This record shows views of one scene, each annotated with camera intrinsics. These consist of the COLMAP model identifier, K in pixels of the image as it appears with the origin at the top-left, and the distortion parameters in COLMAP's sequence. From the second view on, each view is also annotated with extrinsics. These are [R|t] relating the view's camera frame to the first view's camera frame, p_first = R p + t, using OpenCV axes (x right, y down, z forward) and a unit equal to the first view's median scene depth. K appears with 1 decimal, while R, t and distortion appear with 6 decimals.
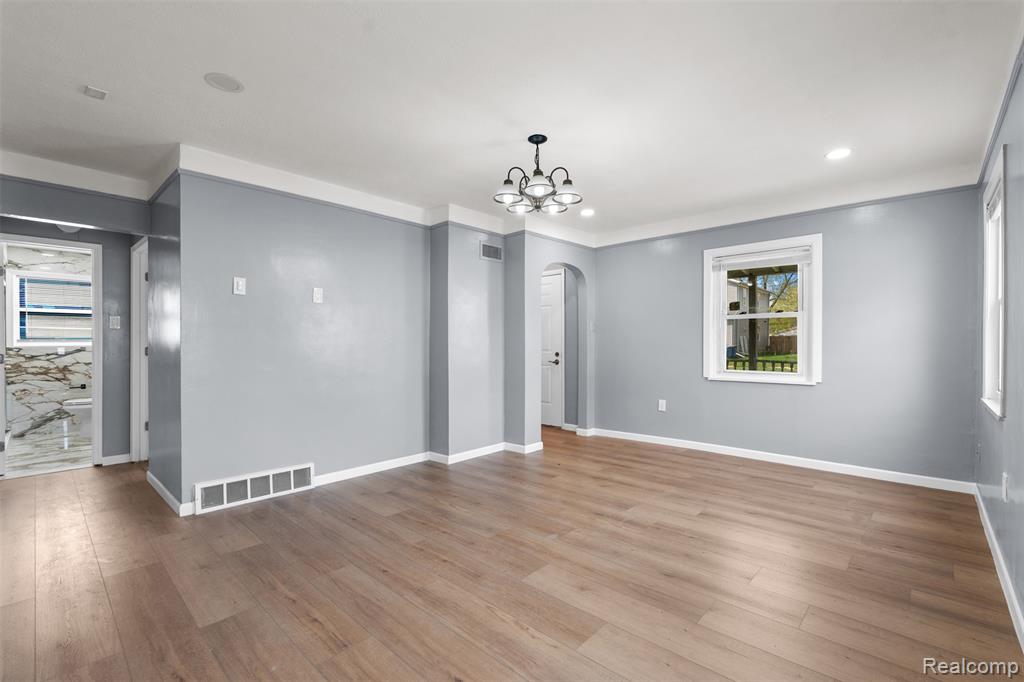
lens RADIAL K [[450.0, 0, 512.0], [0, 450.0, 341.0], [0, 0, 1]] dist [-0.002588, -0.000411]
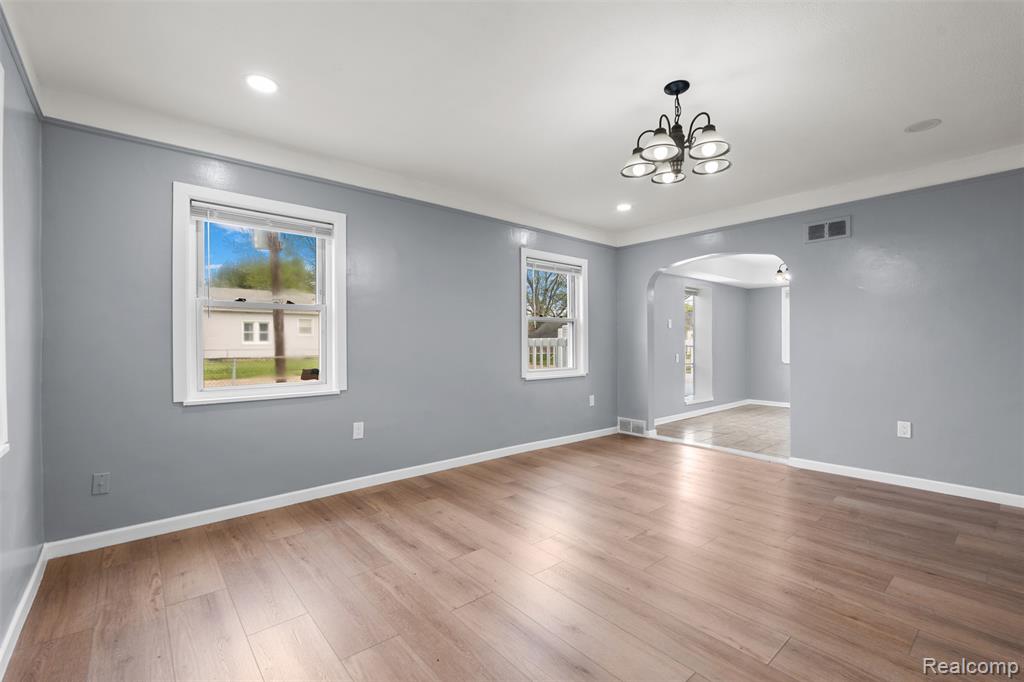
lens RADIAL K [[450.0, 0, 512.0], [0, 450.0, 341.0], [0, 0, 1]] dist [-0.002588, -0.000411]
pose [[-0.995360, 0.003431, 0.096159, 0.285994], [0.002903, 0.999980, -0.005634, 0.009774], [-0.096176, -0.005329, -0.995350, 1.904322]]
